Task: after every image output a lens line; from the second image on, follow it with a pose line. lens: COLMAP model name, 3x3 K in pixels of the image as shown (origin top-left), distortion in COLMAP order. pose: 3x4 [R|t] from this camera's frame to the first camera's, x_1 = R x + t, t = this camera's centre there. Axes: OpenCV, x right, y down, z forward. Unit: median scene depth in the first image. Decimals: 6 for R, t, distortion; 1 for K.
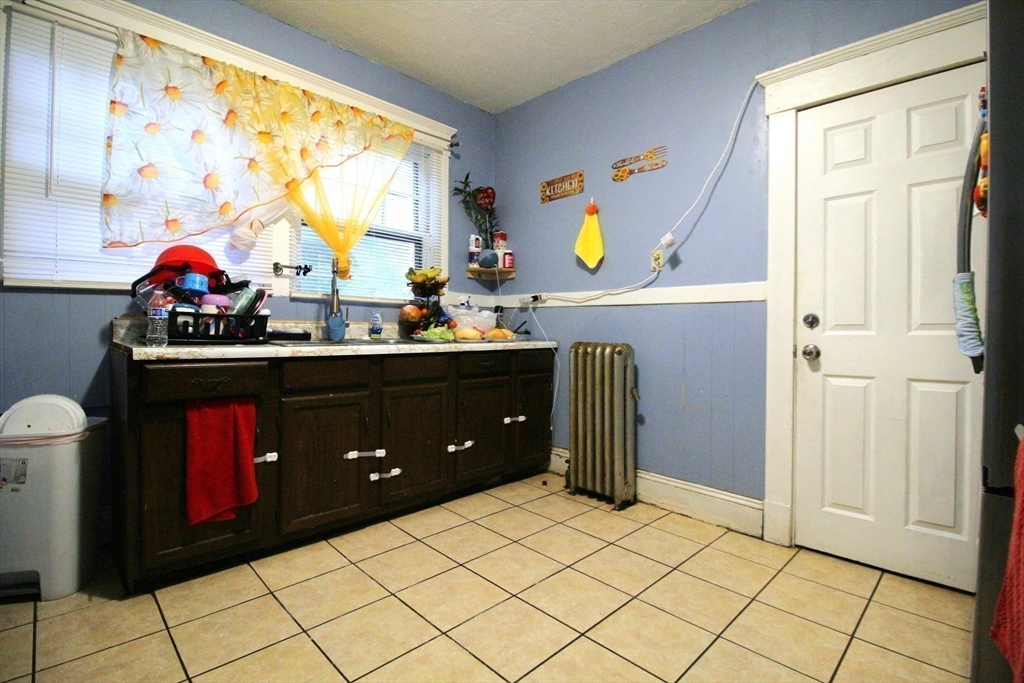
lens RADIAL K [[479.8, 0, 526.1], [0, 479.8, 334.3], [0, 0, 1]] dist [0.003935, -0.013075]
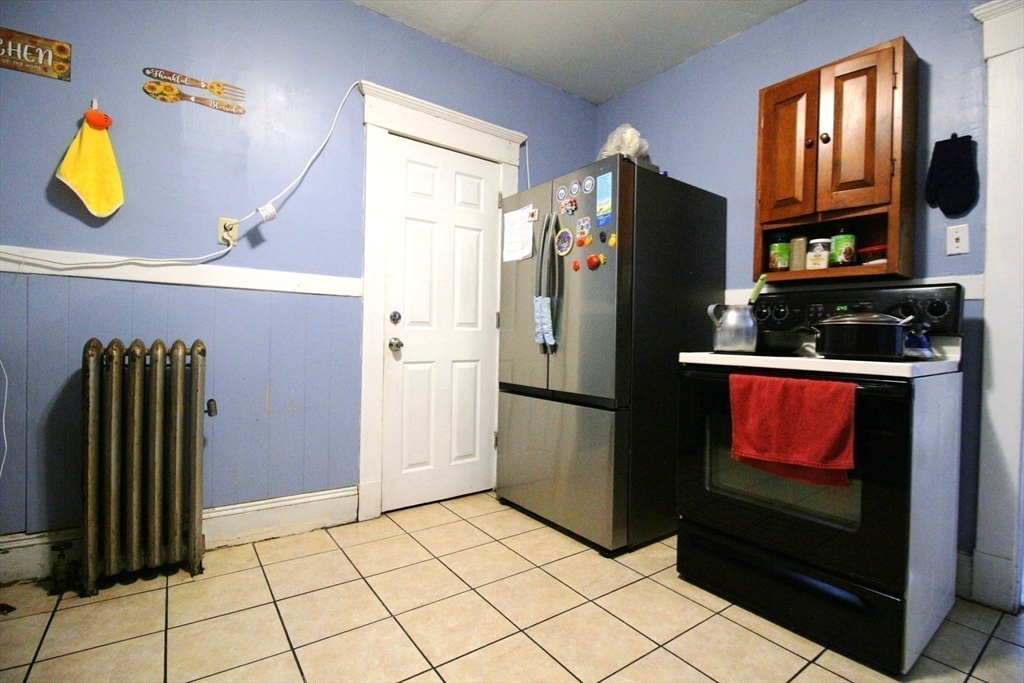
lens RADIAL K [[479.8, 0, 526.1], [0, 479.8, 334.3], [0, 0, 1]] dist [0.003935, -0.013075]
pose [[0.147583, -0.010393, 0.988995, -0.481517], [-0.018014, 0.999751, 0.013195, -0.007554], [-0.988886, -0.019763, 0.147359, 0.465277]]
